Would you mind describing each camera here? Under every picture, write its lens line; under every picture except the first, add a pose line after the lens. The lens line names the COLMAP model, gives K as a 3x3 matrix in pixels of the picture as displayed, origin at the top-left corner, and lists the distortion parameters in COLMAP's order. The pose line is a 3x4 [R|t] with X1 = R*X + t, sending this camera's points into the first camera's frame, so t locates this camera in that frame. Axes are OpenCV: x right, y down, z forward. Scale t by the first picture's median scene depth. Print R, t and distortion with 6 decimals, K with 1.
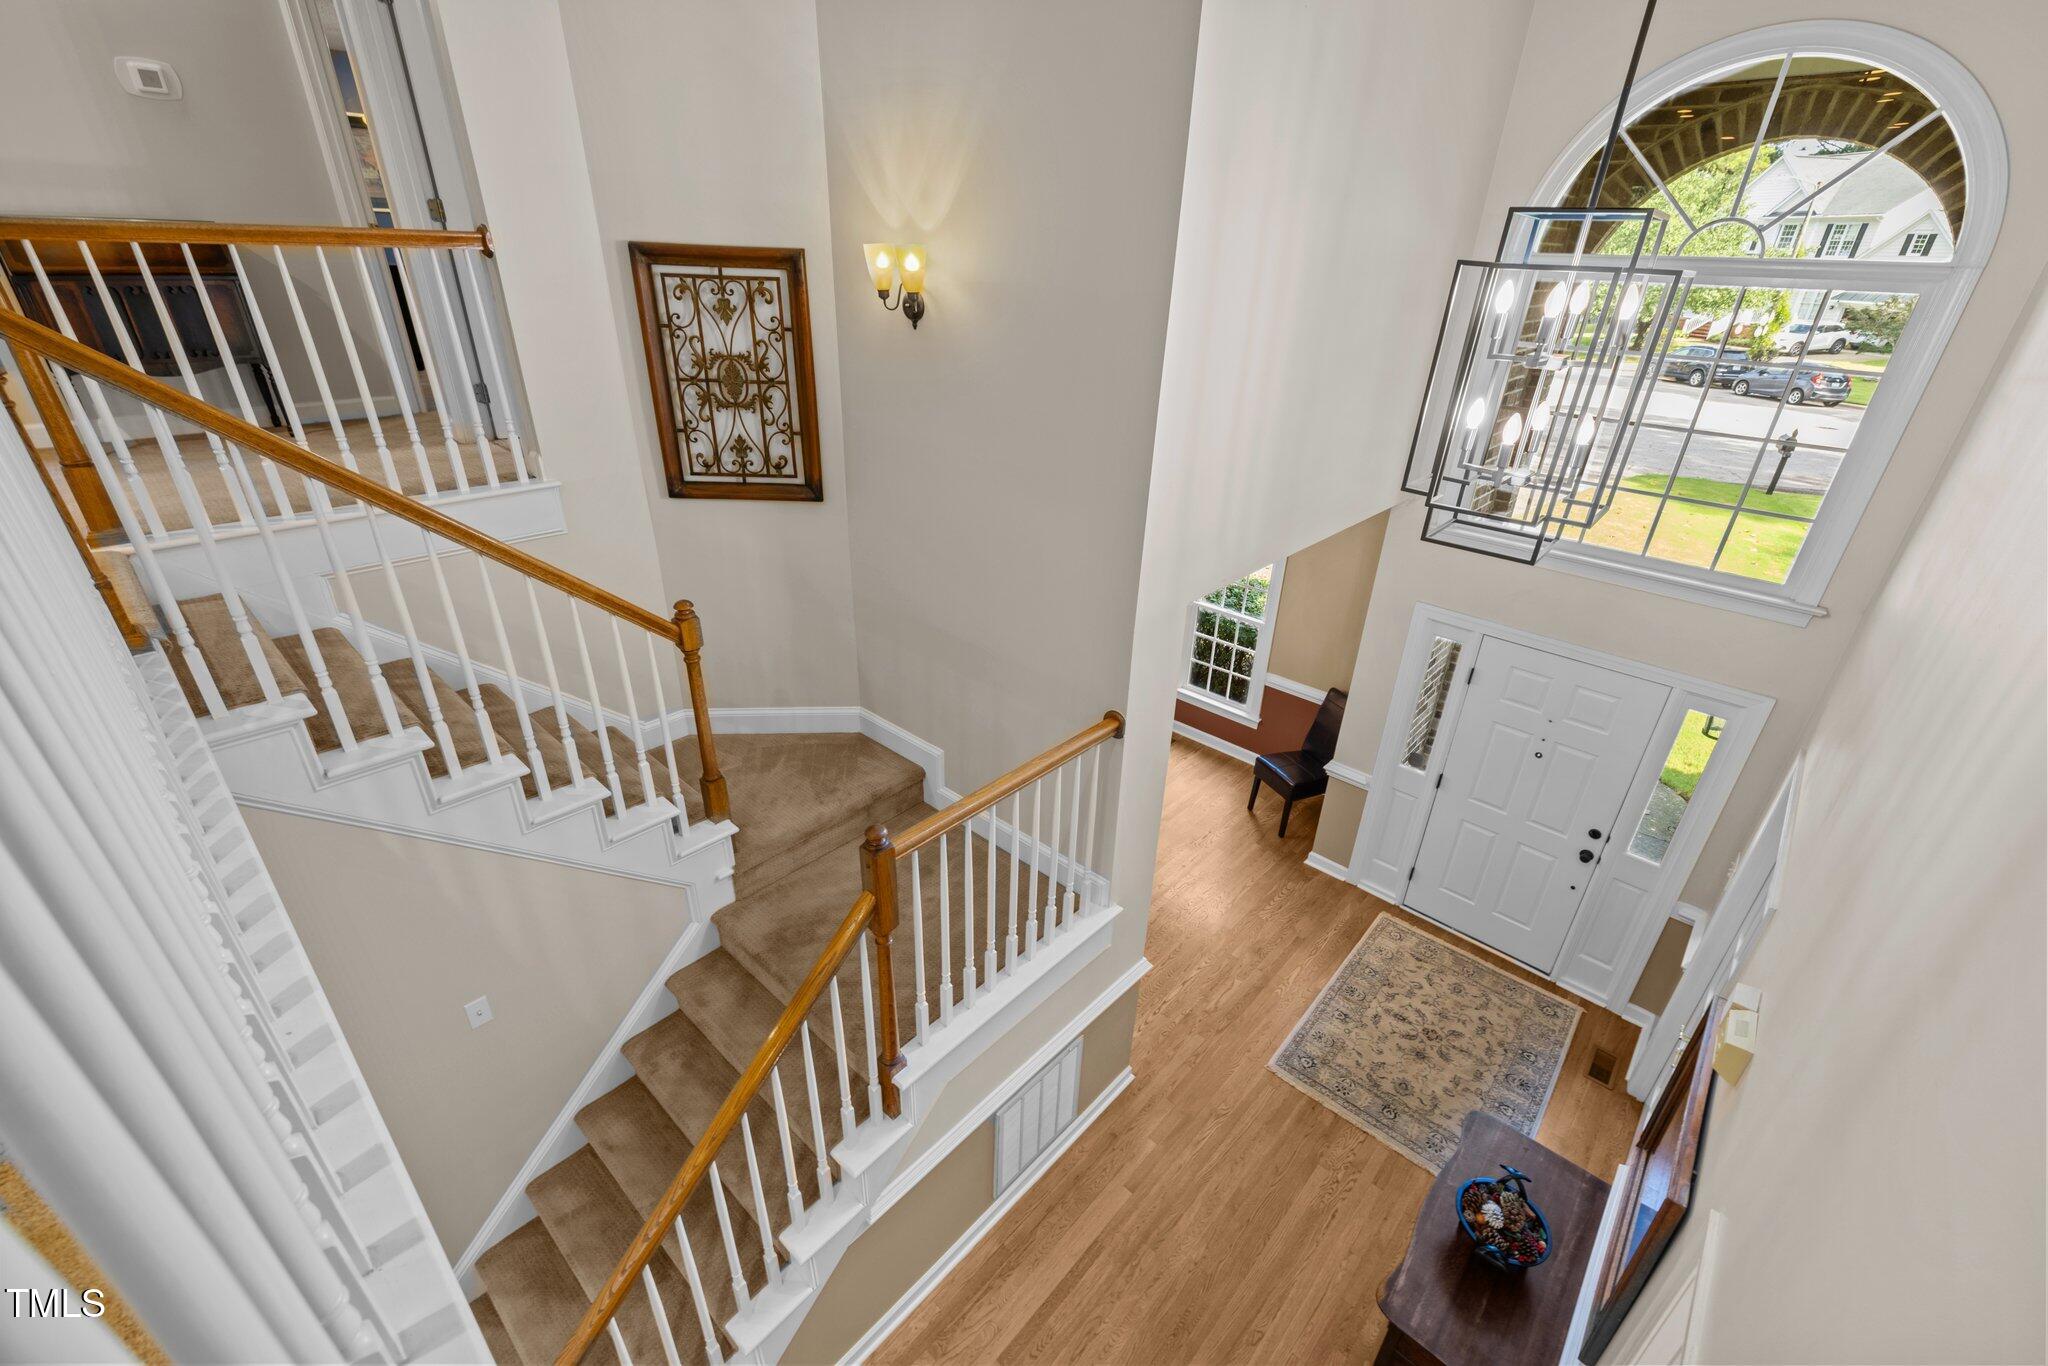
lens RADIAL K [[857.9, 0, 1027.0], [0, 857.9, 685.0], [0, 0, 1]] dist [-0.000230, 0.000052]
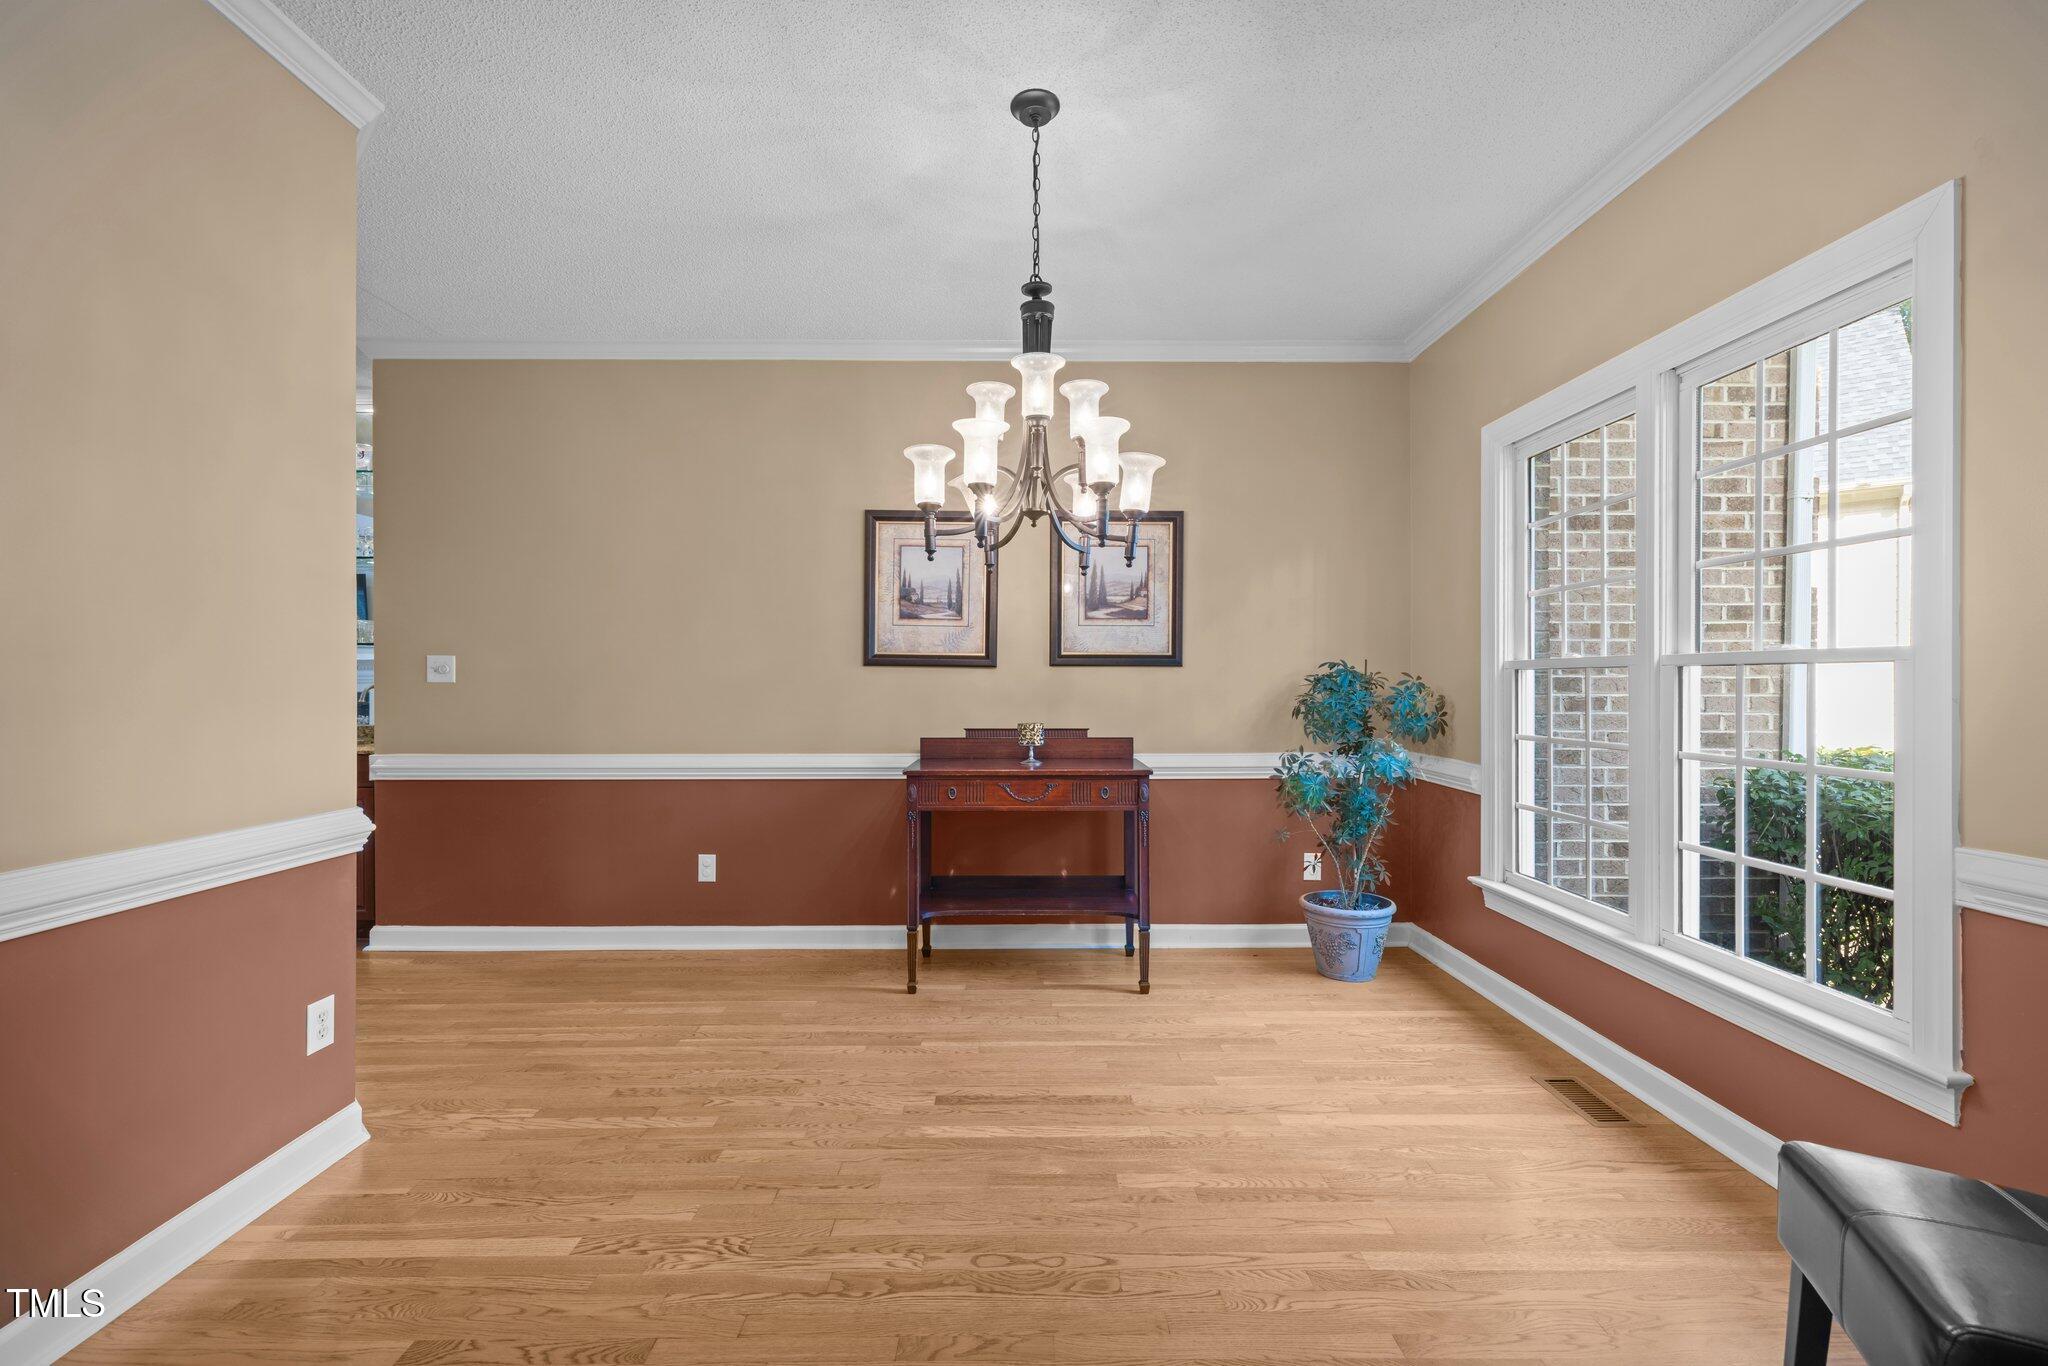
lens RADIAL K [[852.2, 0, 1022.6], [0, 852.2, 684.2], [0, 0, 1]] dist [-0.000003, 0.000295]
pose [[0.678727, -0.029487, -0.733799, 0.513672], [-0.318223, 0.888707, -0.330053, 0.193412], [0.661864, 0.457527, 0.593805, 1.237855]]
